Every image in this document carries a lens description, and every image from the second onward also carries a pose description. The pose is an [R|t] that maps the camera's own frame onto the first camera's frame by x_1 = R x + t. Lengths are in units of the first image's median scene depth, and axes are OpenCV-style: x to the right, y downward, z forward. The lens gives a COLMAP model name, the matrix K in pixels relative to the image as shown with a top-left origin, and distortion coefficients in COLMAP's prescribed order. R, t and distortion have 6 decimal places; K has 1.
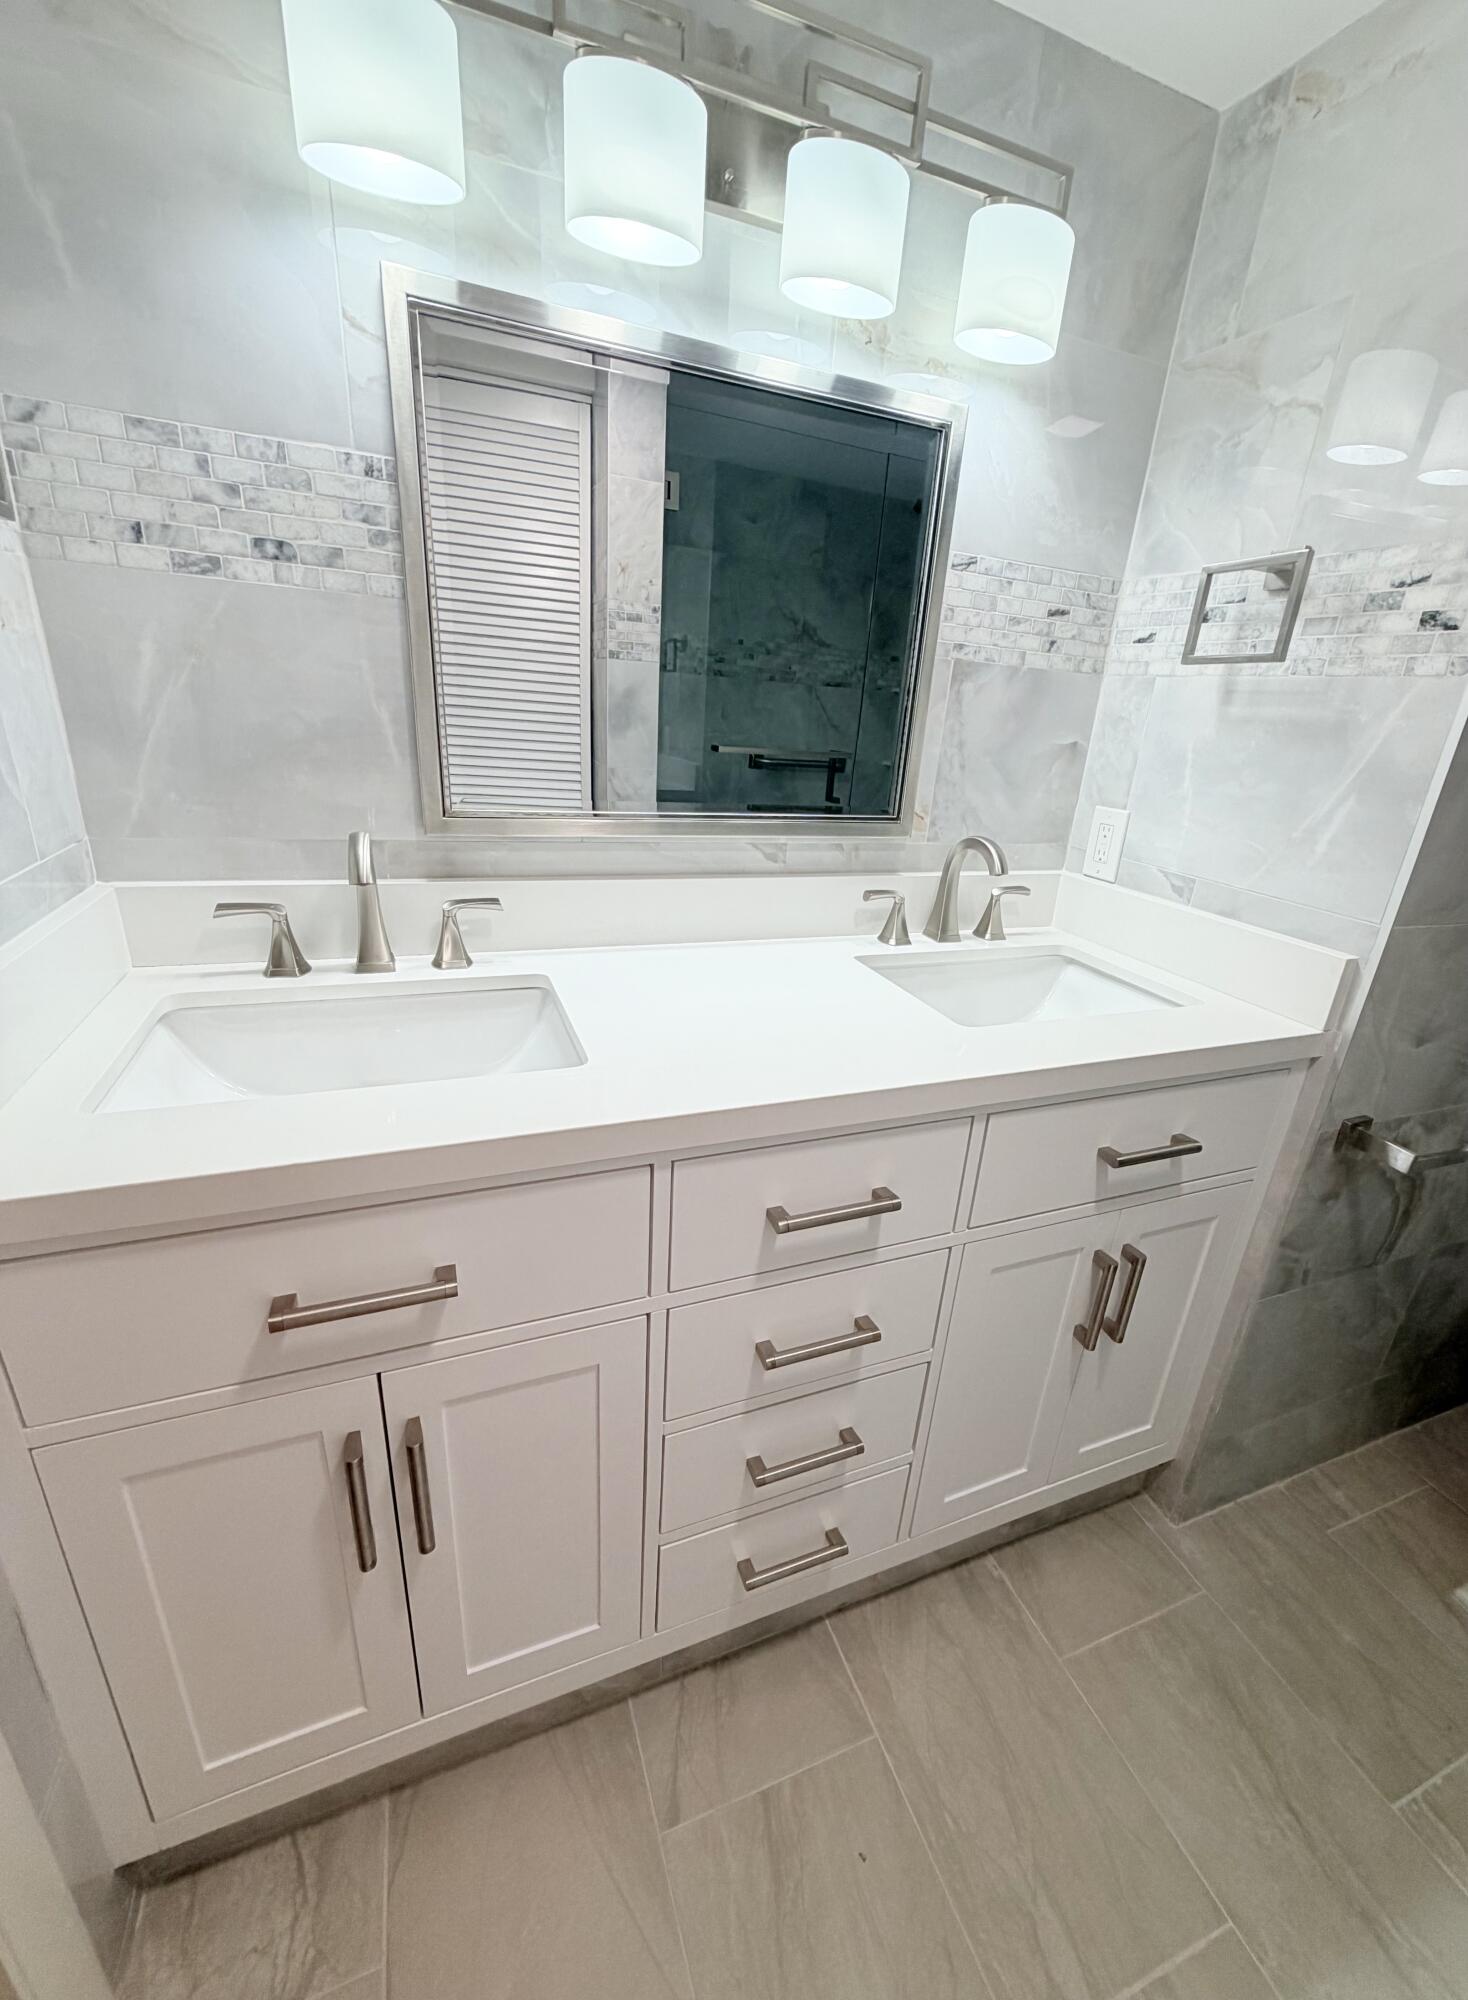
lens RADIAL K [[807.6, 0, 744.1], [0, 807.6, 1013.8], [0, 0, 1]] dist [-0.000027, 0.000214]
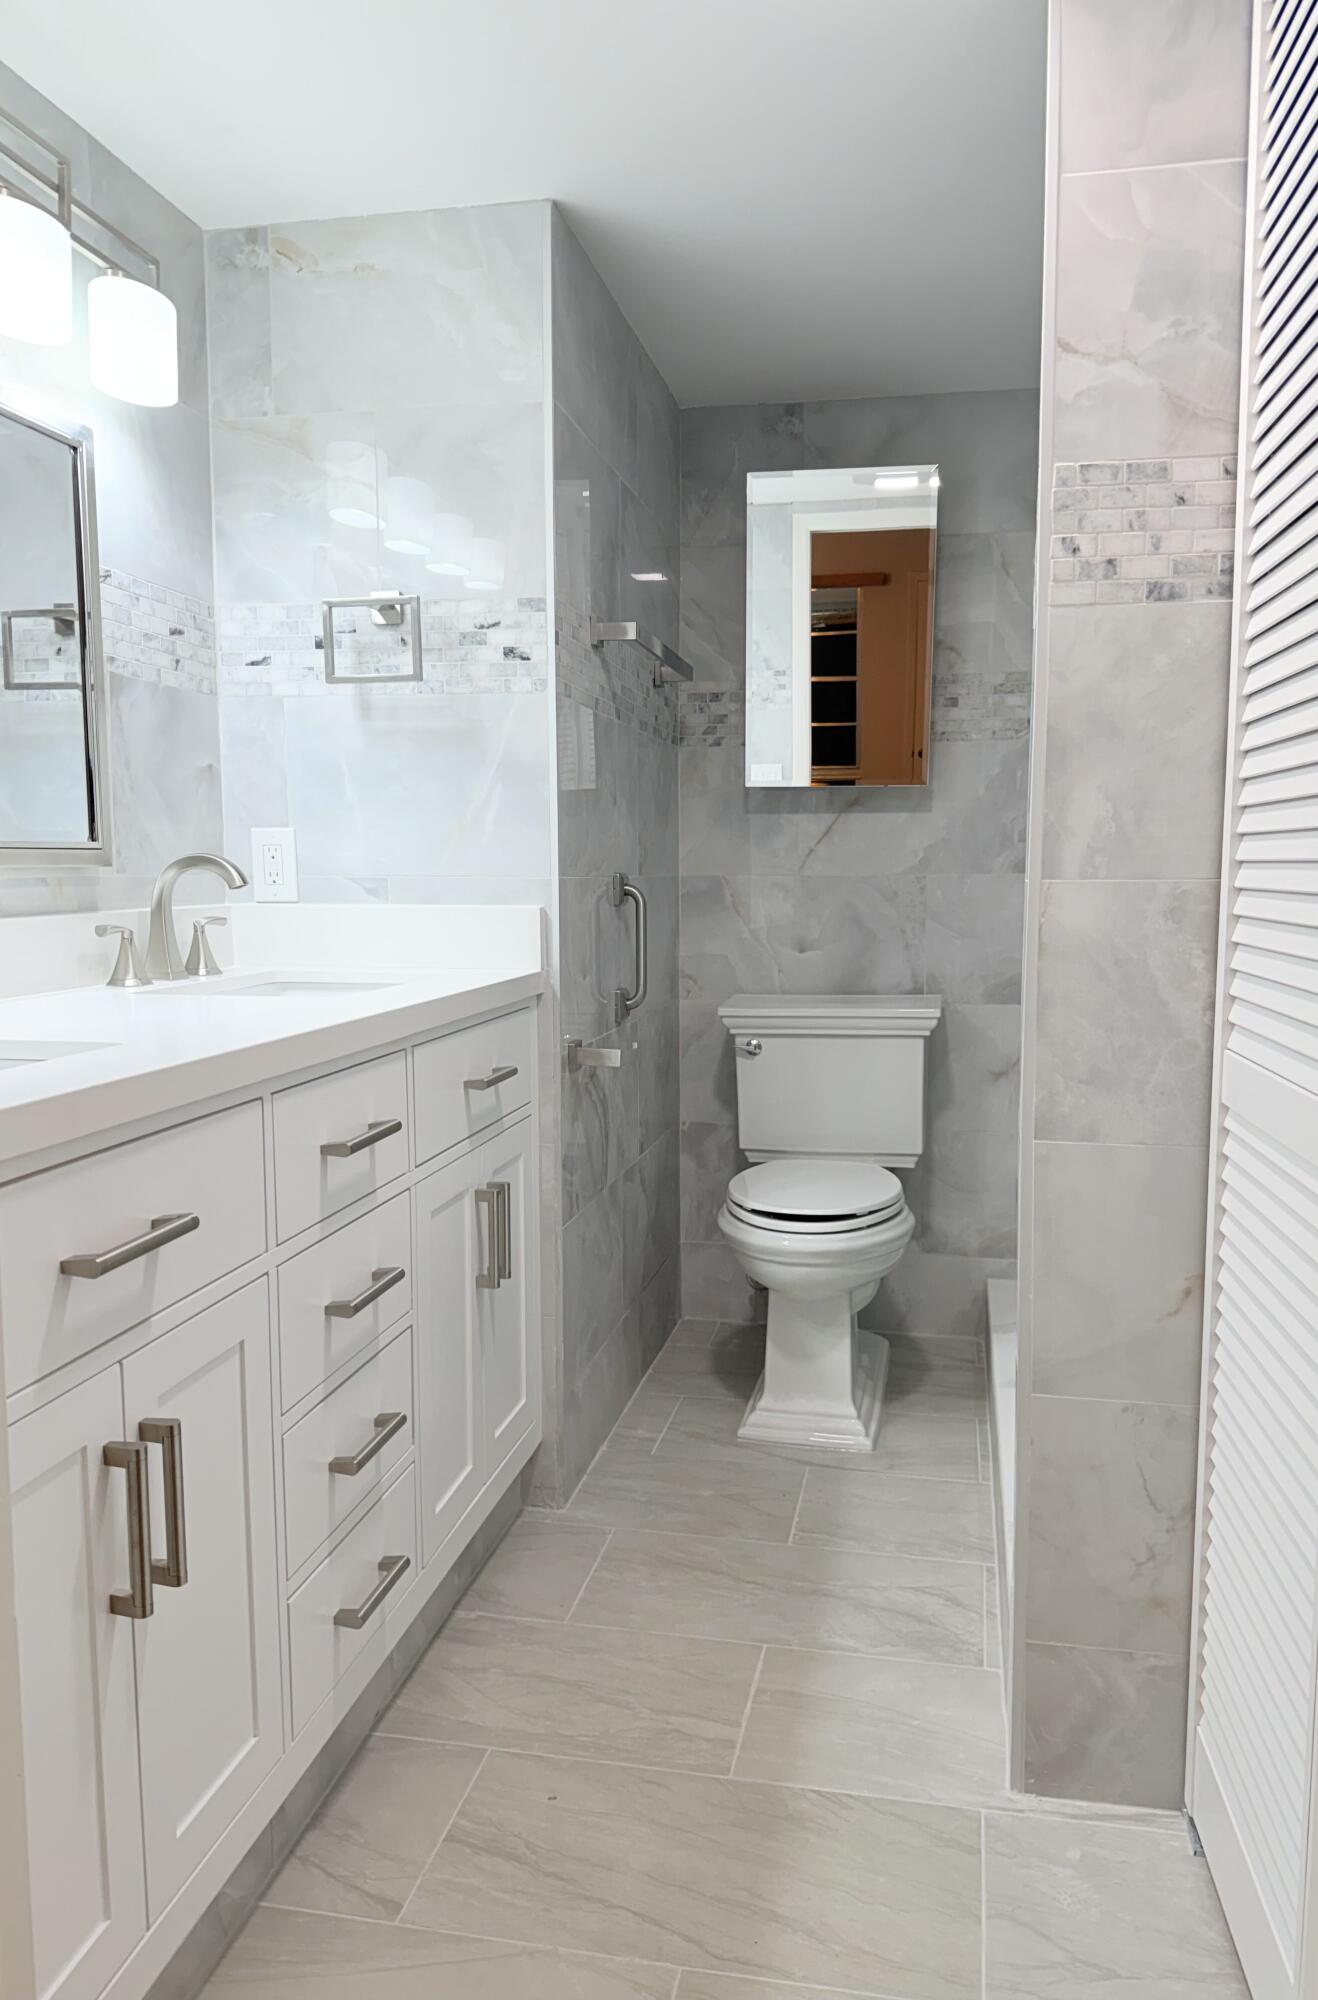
lens RADIAL K [[1434.7, 0, 659.0], [0, 1434.7, 1000.0], [0, 0, 1]] dist [0.045700, -0.097907]
pose [[0.552329, -0.145410, 0.820846, -0.861481], [0.329997, 0.942372, -0.055110, 0.219235], [-0.765529, 0.301316, 0.568484, -0.305330]]
